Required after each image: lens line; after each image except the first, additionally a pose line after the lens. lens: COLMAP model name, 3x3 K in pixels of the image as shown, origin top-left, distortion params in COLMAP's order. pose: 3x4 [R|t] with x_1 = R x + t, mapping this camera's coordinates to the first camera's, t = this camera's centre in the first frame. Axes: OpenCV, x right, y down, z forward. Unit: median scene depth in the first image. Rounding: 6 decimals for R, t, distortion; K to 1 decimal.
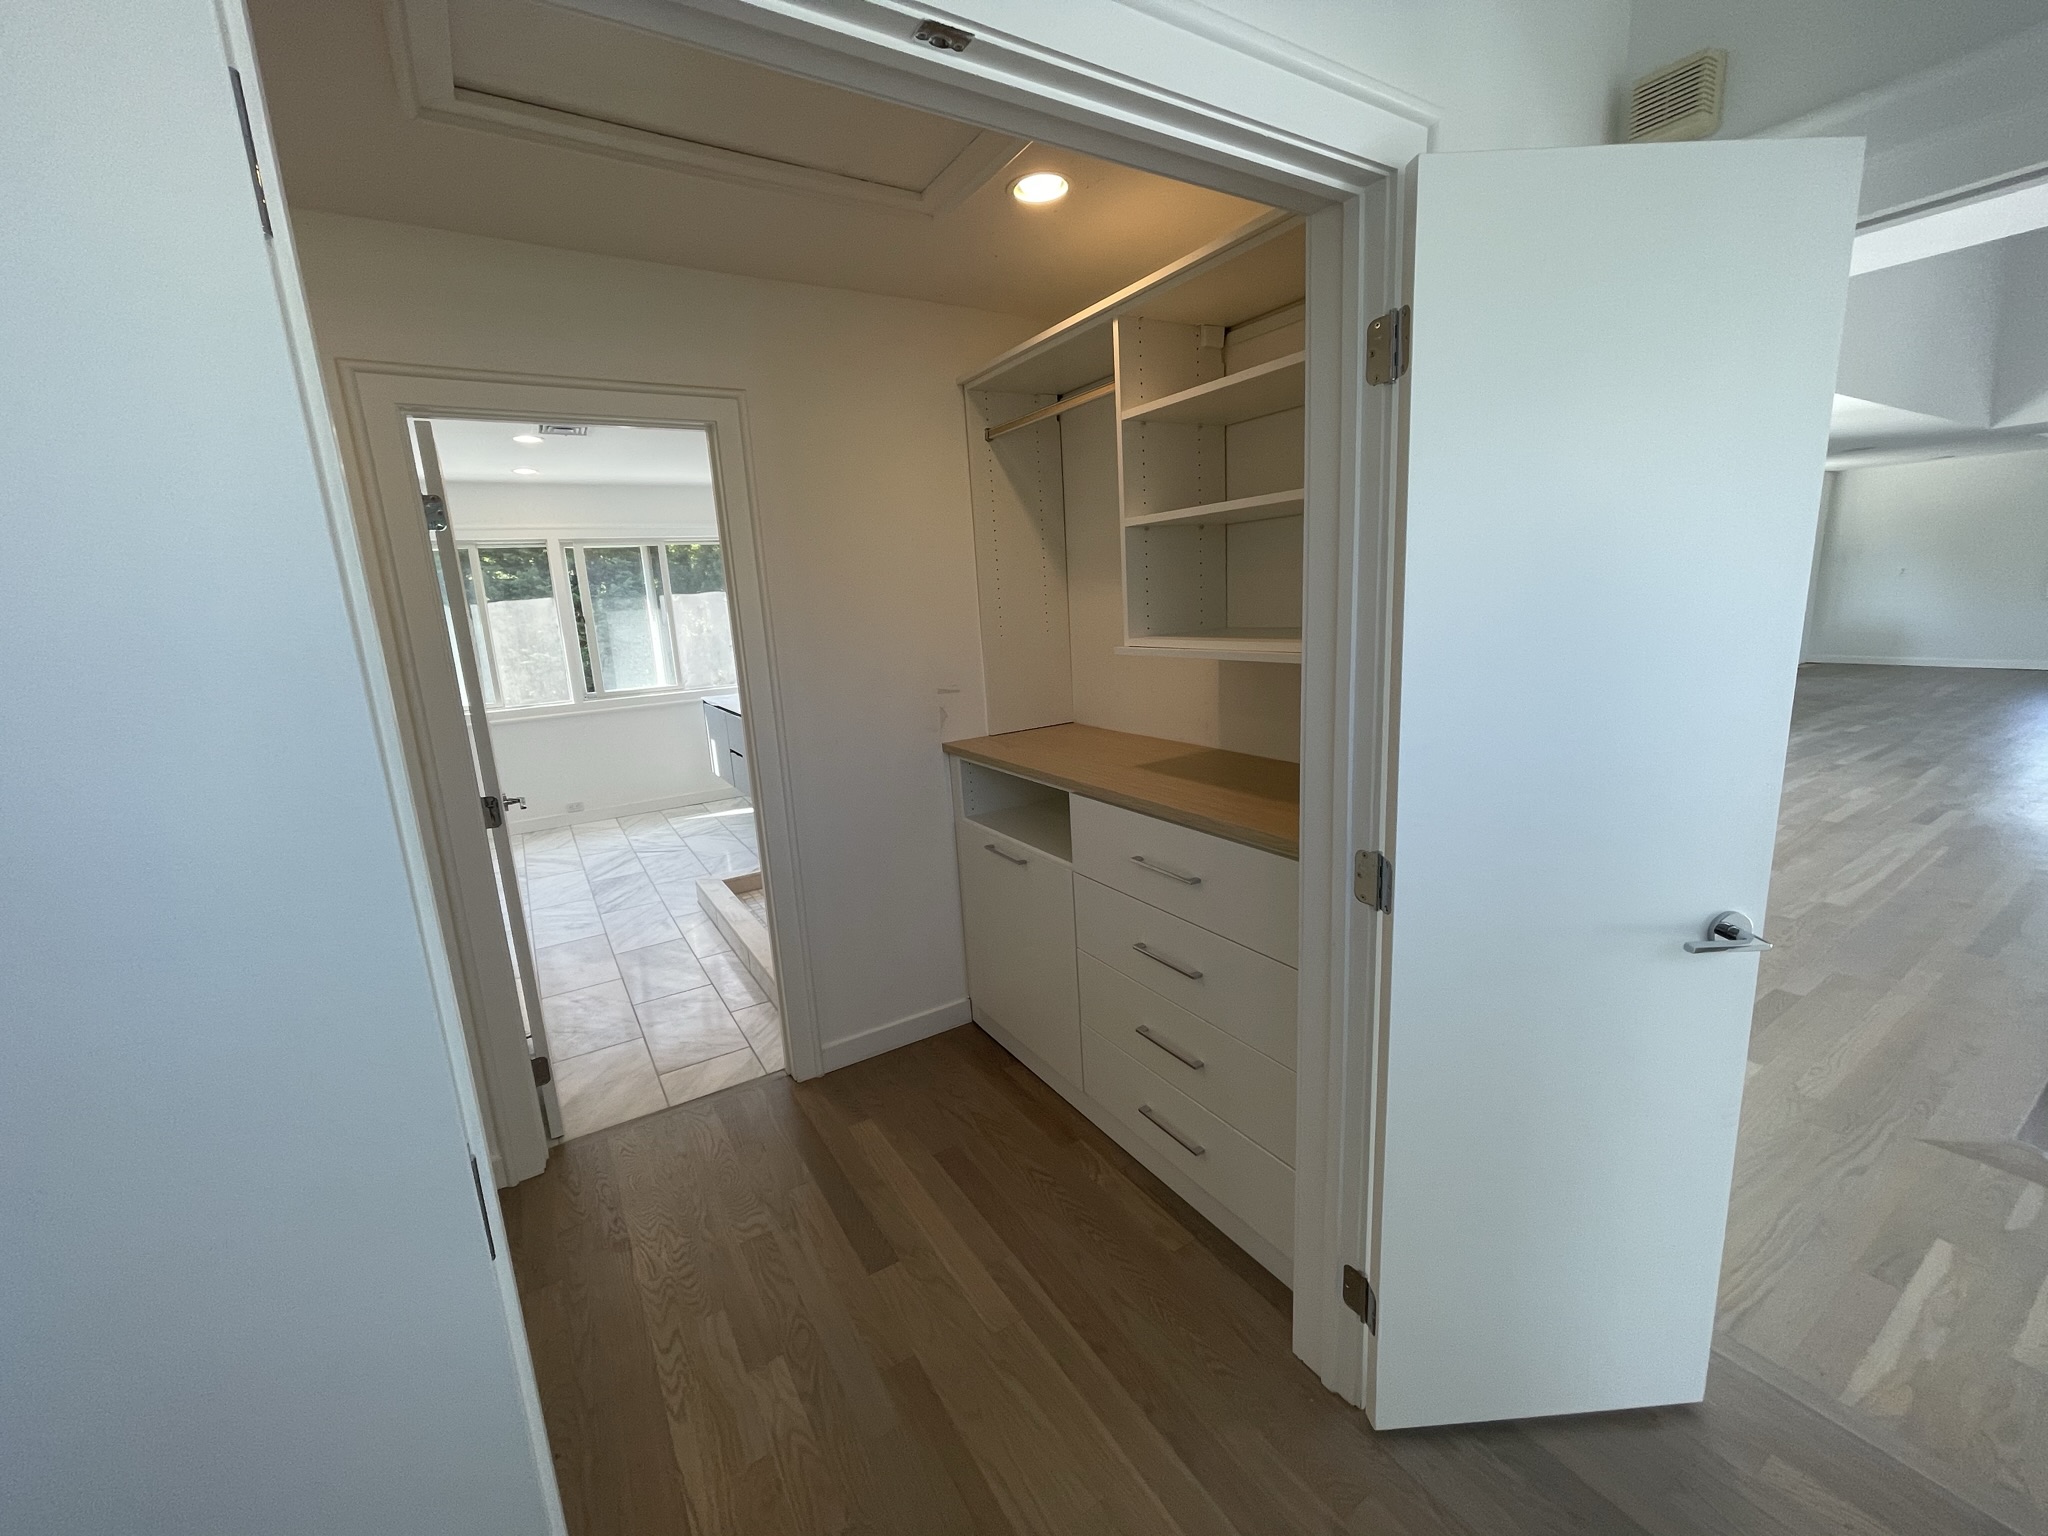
lens RADIAL K [[821.0, 0, 1020.7], [0, 821.0, 766.9], [0, 0, 1]] dist [-0.000859, 0.000006]
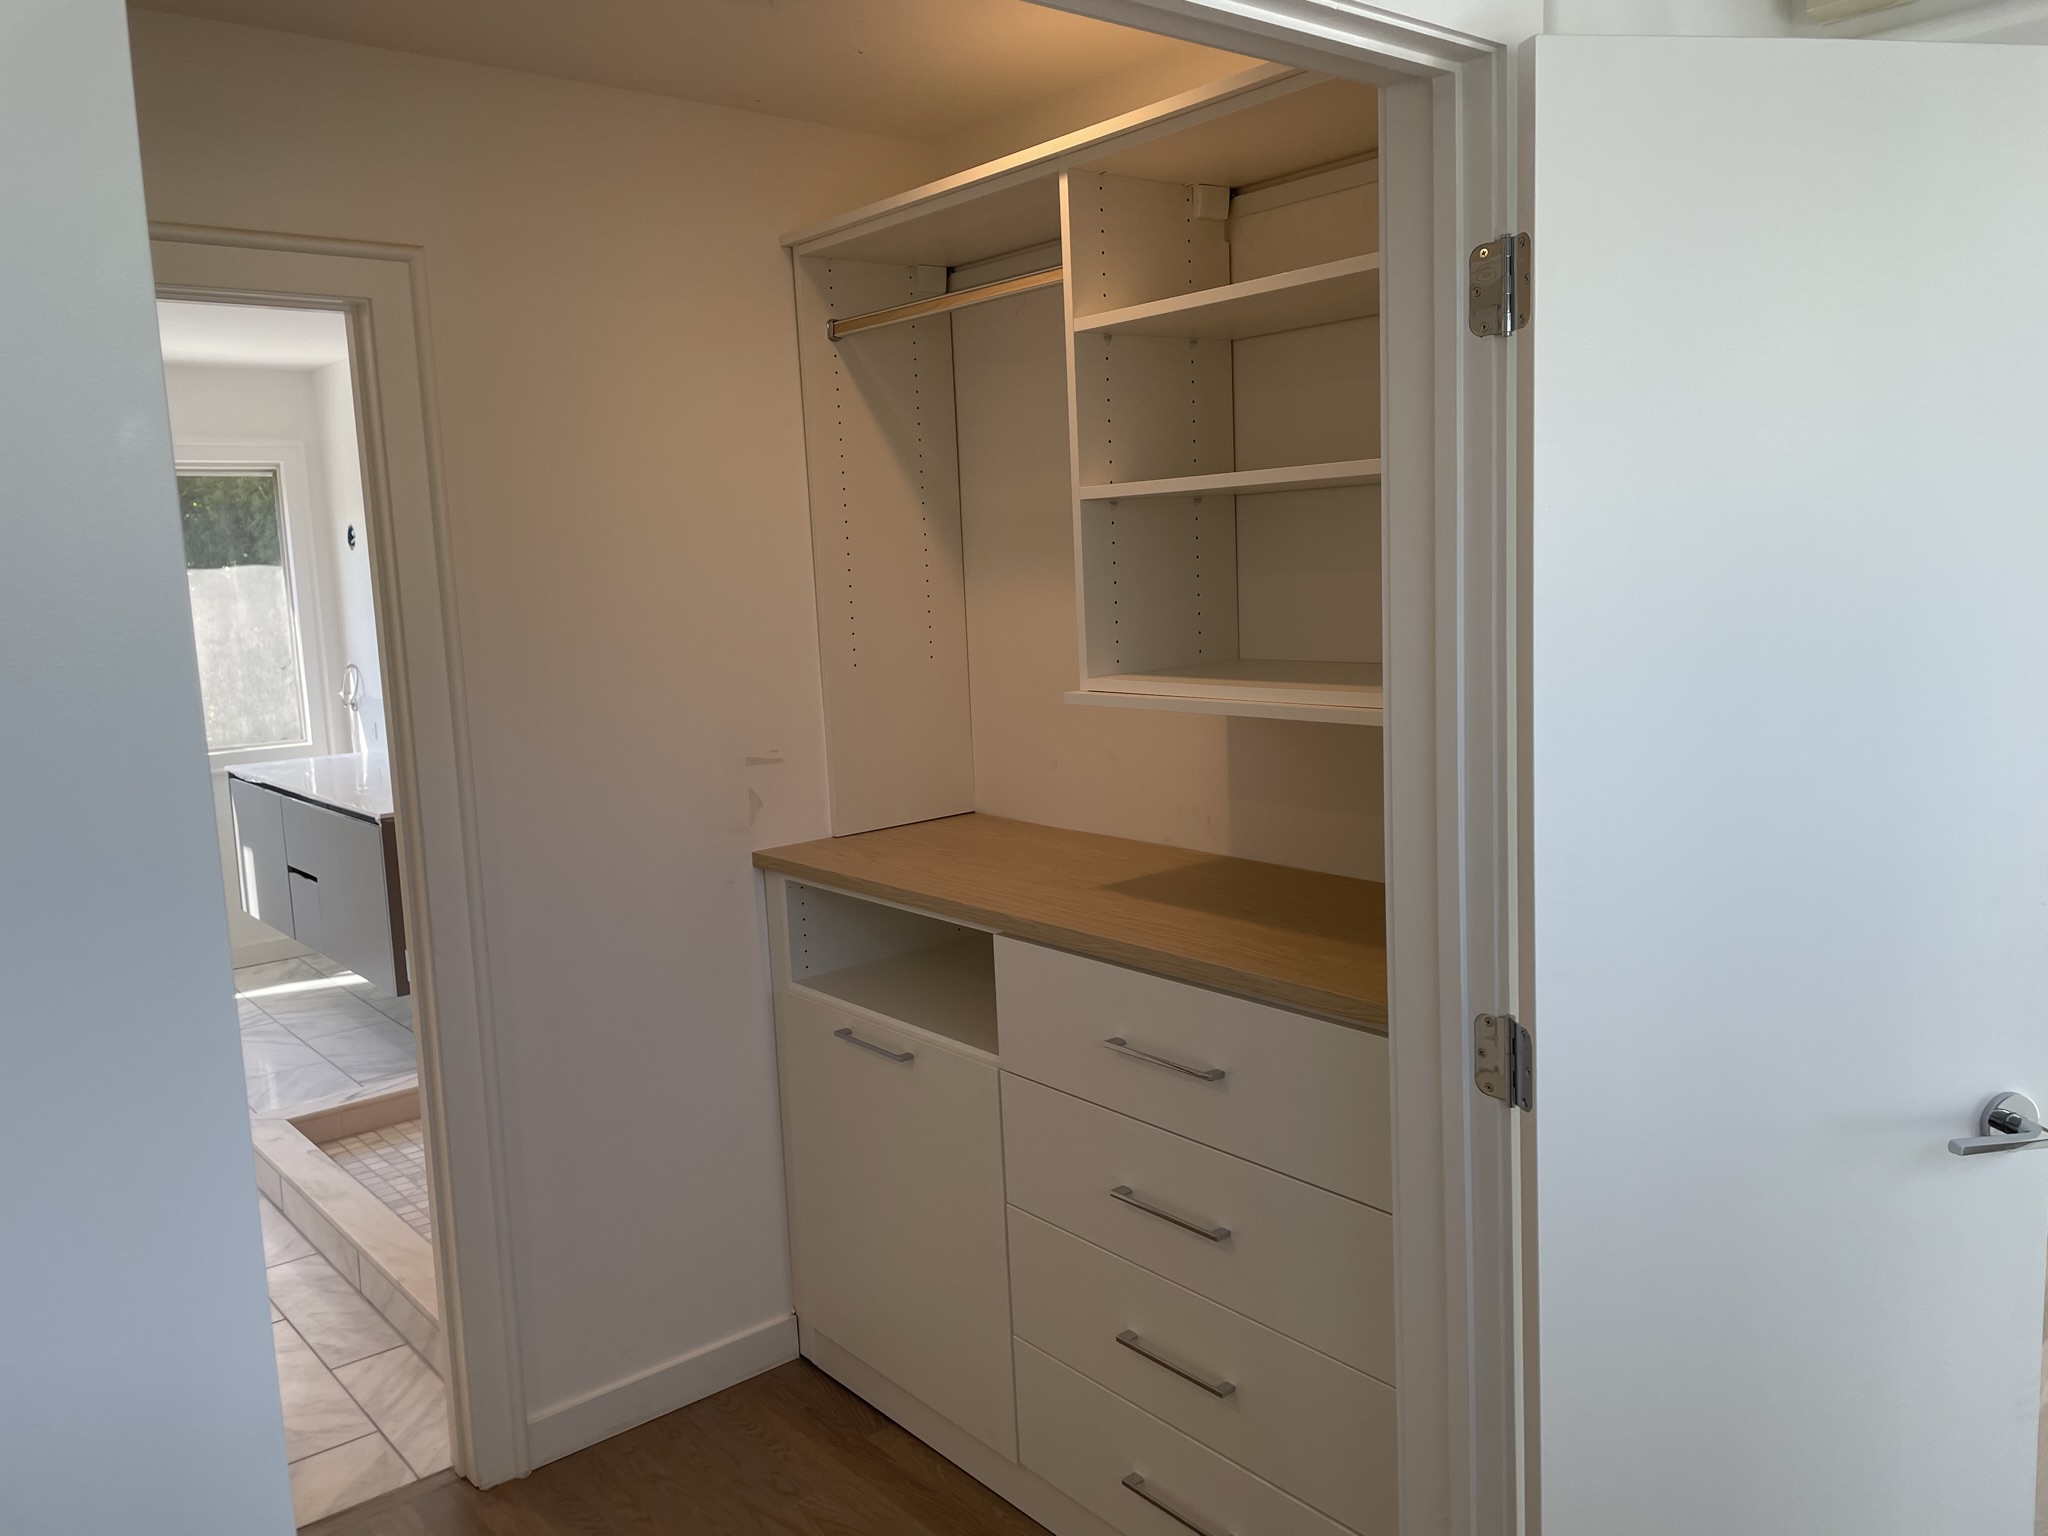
lens RADIAL K [[1535.5, 0, 1014.7], [0, 1535.5, 763.7], [0, 0, 1]] dist [0.073358, -0.063237]
pose [[0.991153, -0.004102, 0.132657, -0.072751], [0.014777, 0.996718, -0.079589, -0.003163], [-0.131895, 0.080845, 0.987961, -0.115164]]
